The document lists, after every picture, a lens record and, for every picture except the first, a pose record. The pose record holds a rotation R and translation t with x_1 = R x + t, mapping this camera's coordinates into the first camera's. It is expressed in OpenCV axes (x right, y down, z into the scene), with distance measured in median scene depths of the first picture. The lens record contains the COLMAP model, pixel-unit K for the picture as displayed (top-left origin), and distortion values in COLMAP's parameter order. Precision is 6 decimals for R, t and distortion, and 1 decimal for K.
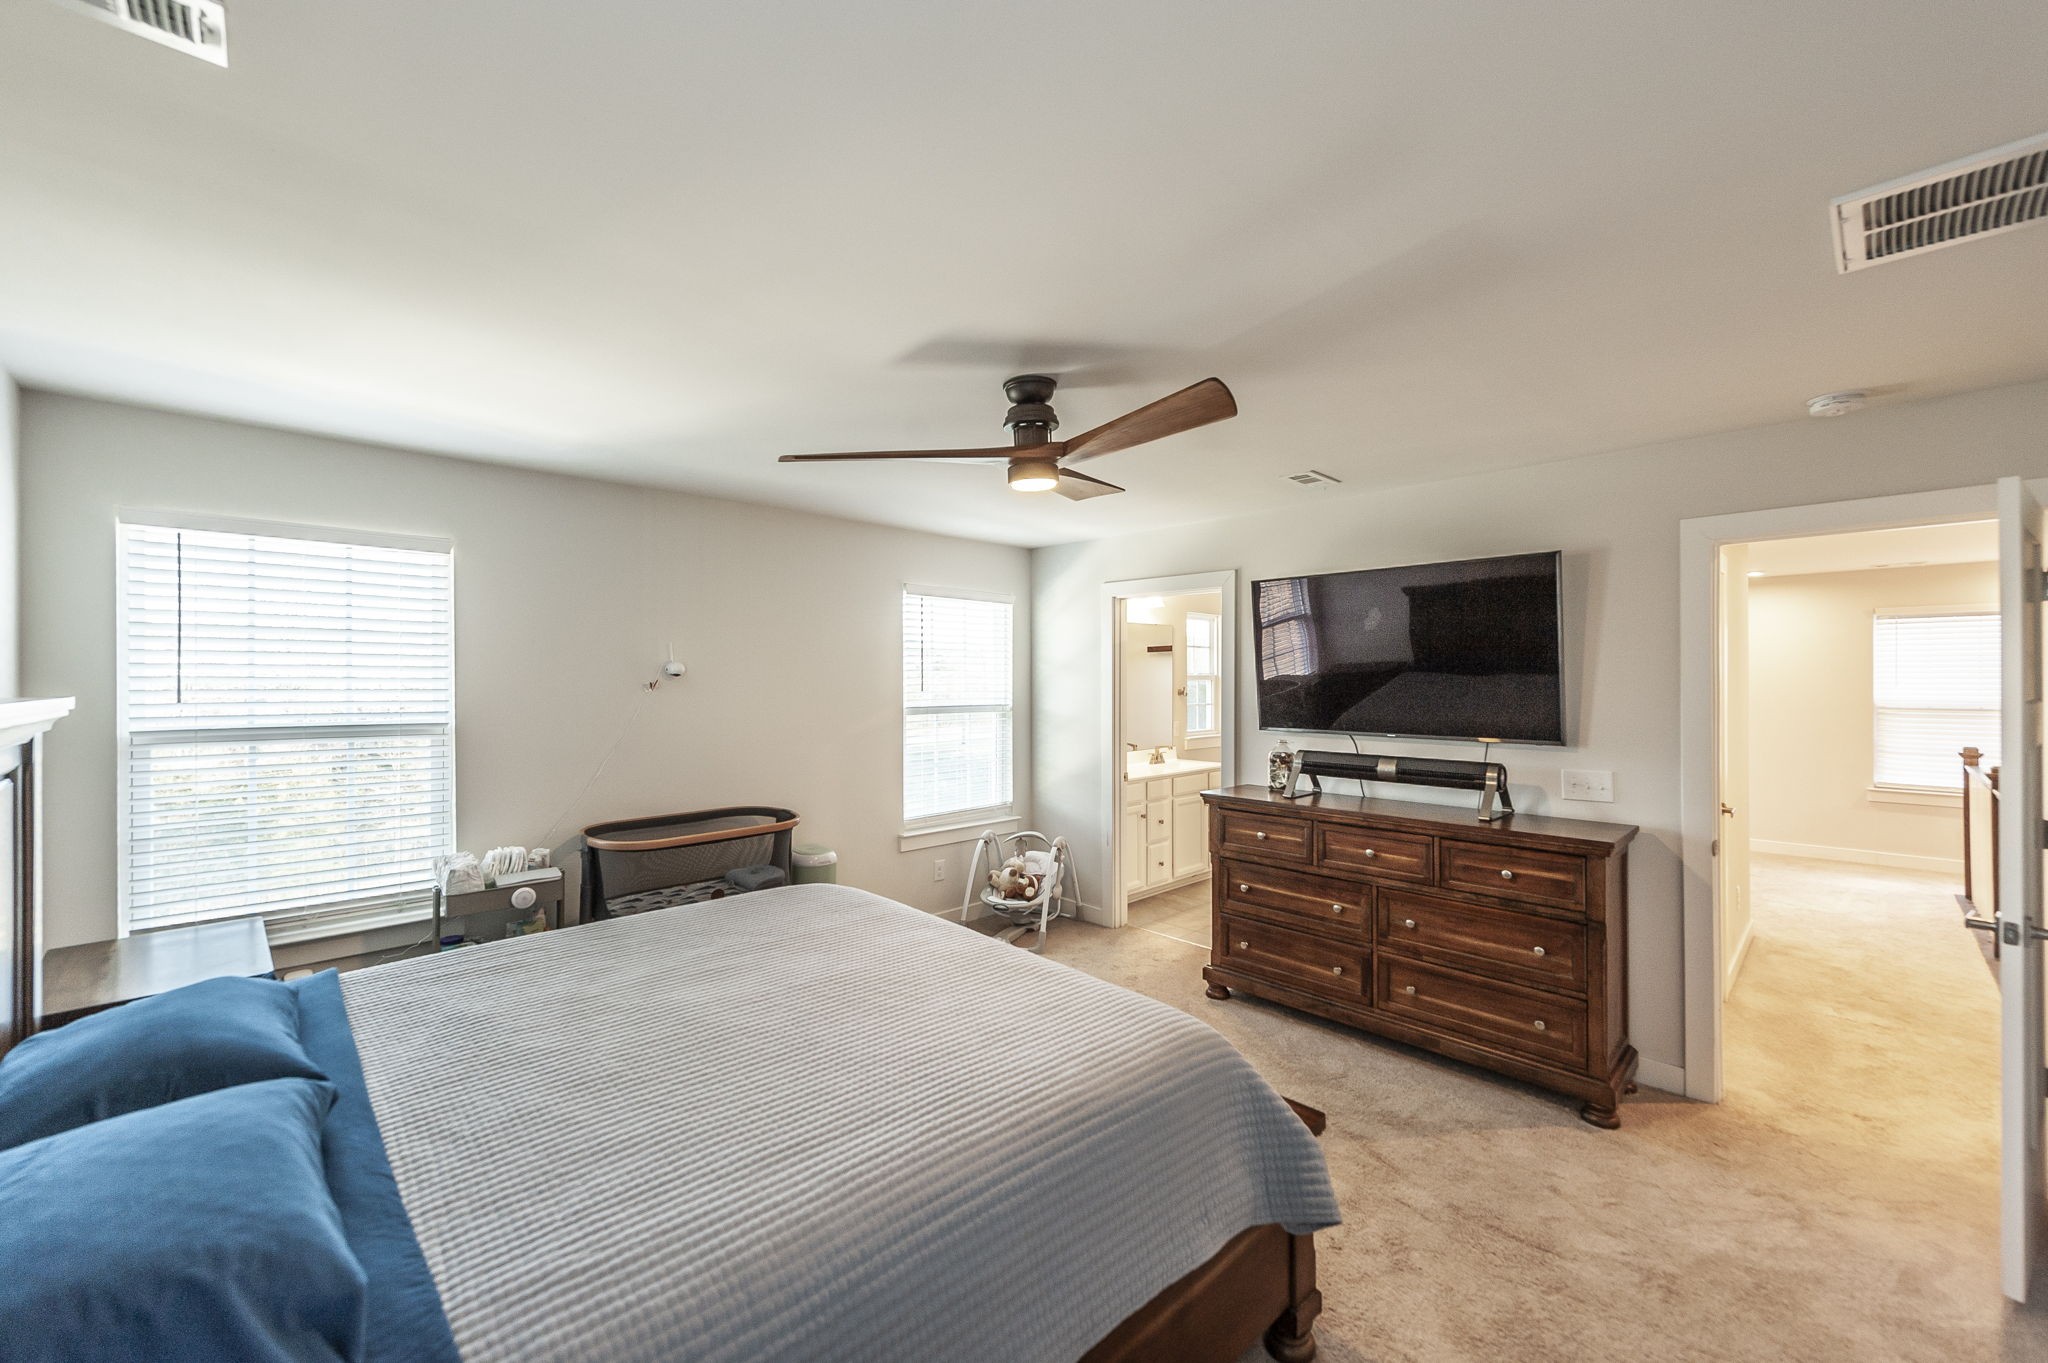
lens RADIAL K [[817.9, 0, 1024.0], [0, 817.9, 681.5], [0, 0, 1]] dist [0.000262, -0.000171]
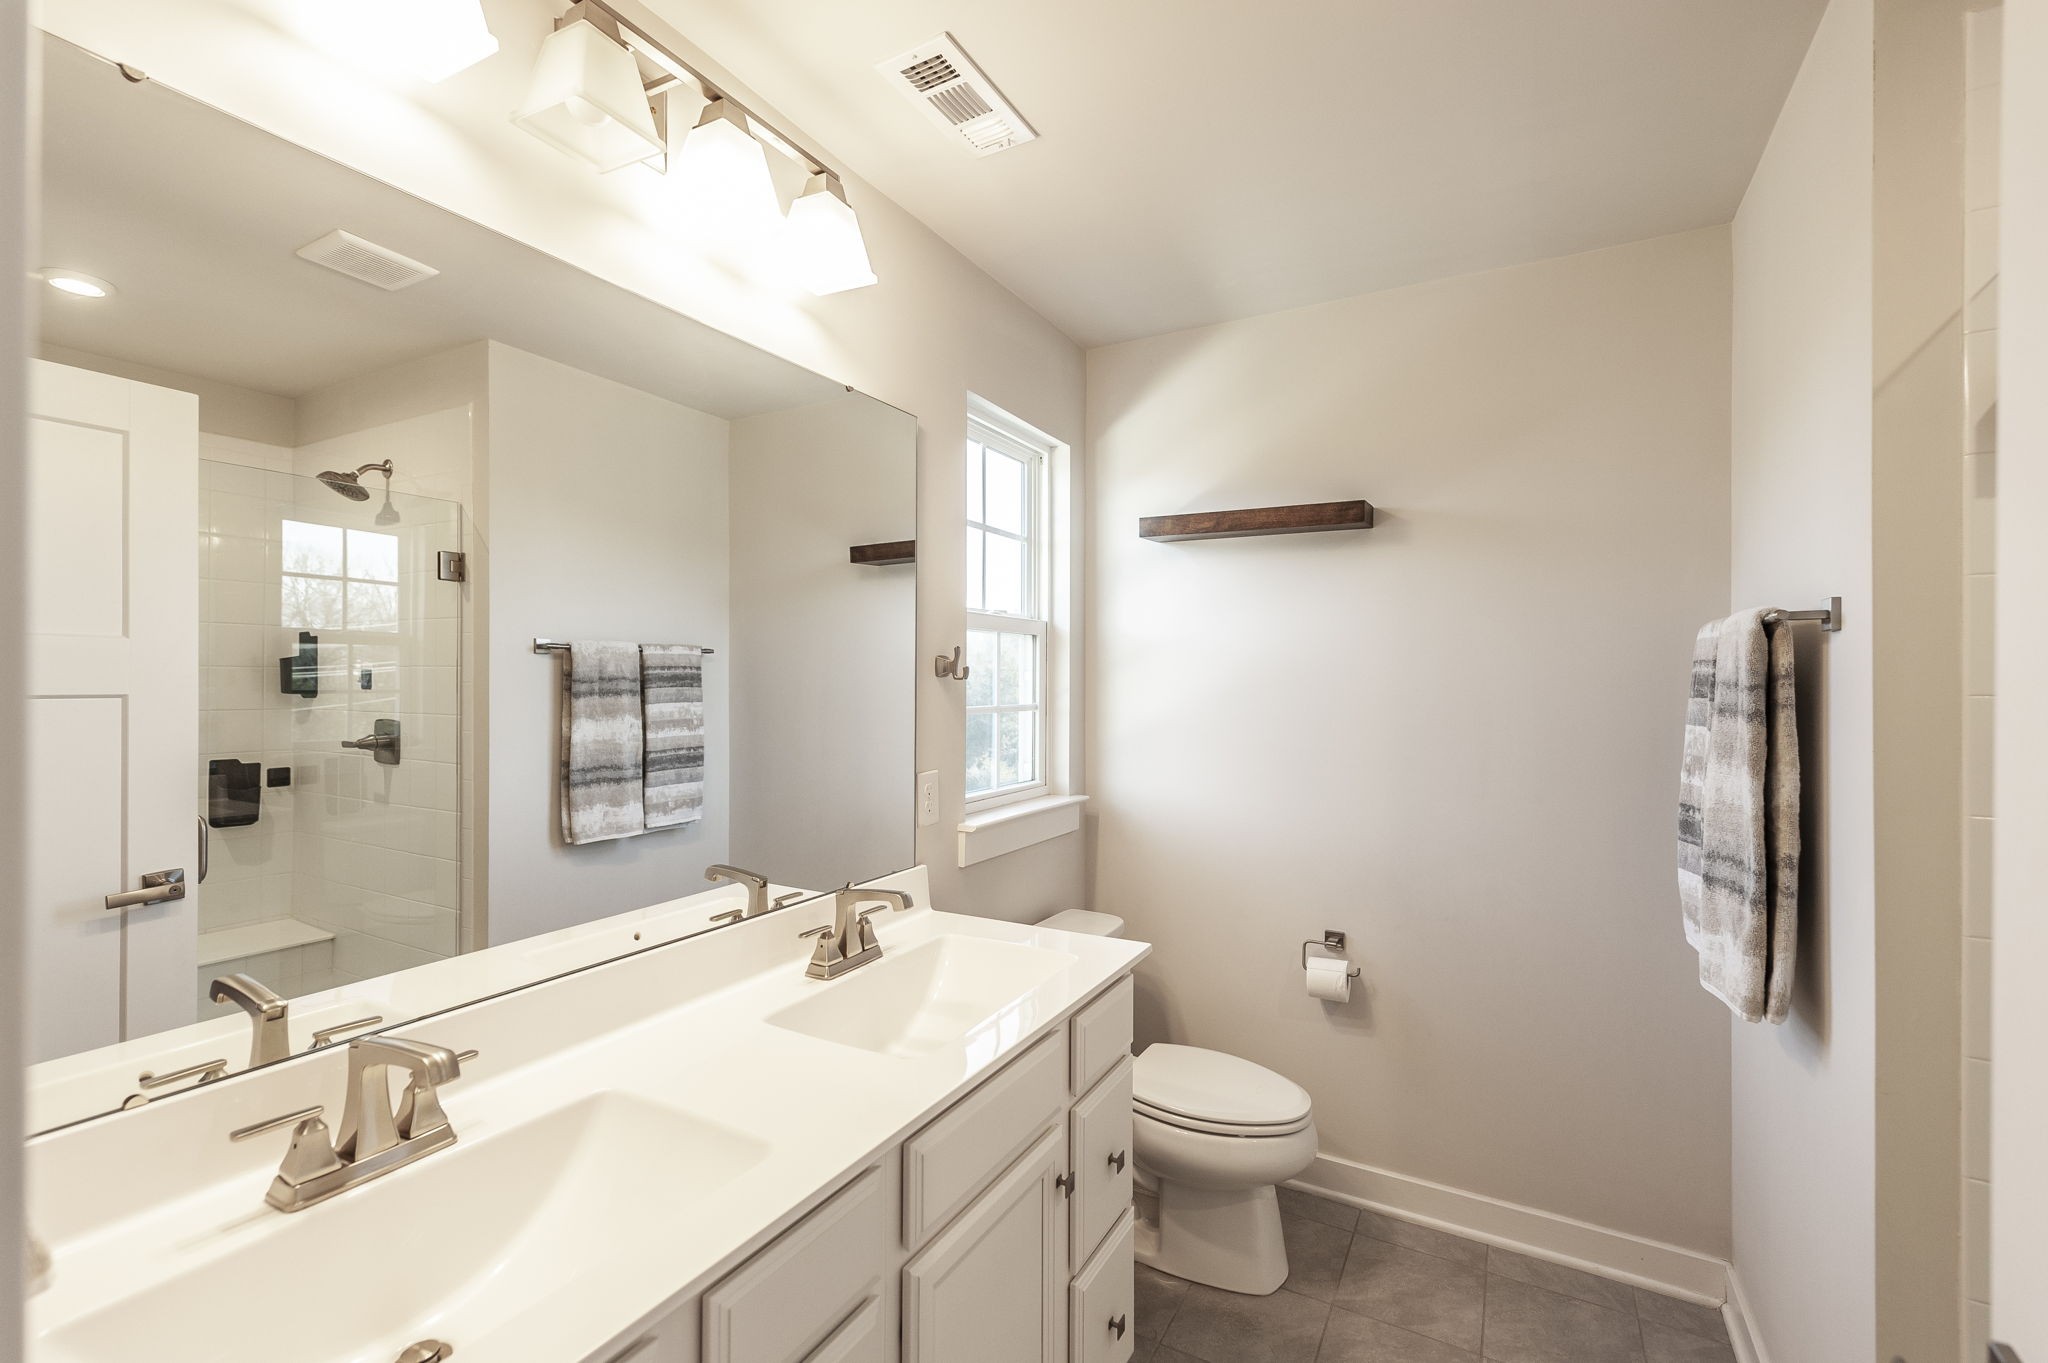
lens RADIAL K [[817.9, 0, 1024.0], [0, 817.9, 681.5], [0, 0, 1]] dist [0.000262, -0.000171]
pose [[0.955987, -0.005851, 0.293351, 0.132342], [0.005797, 0.999983, 0.001053, 0.015002], [-0.293352, 0.000694, 0.956004, 0.699618]]
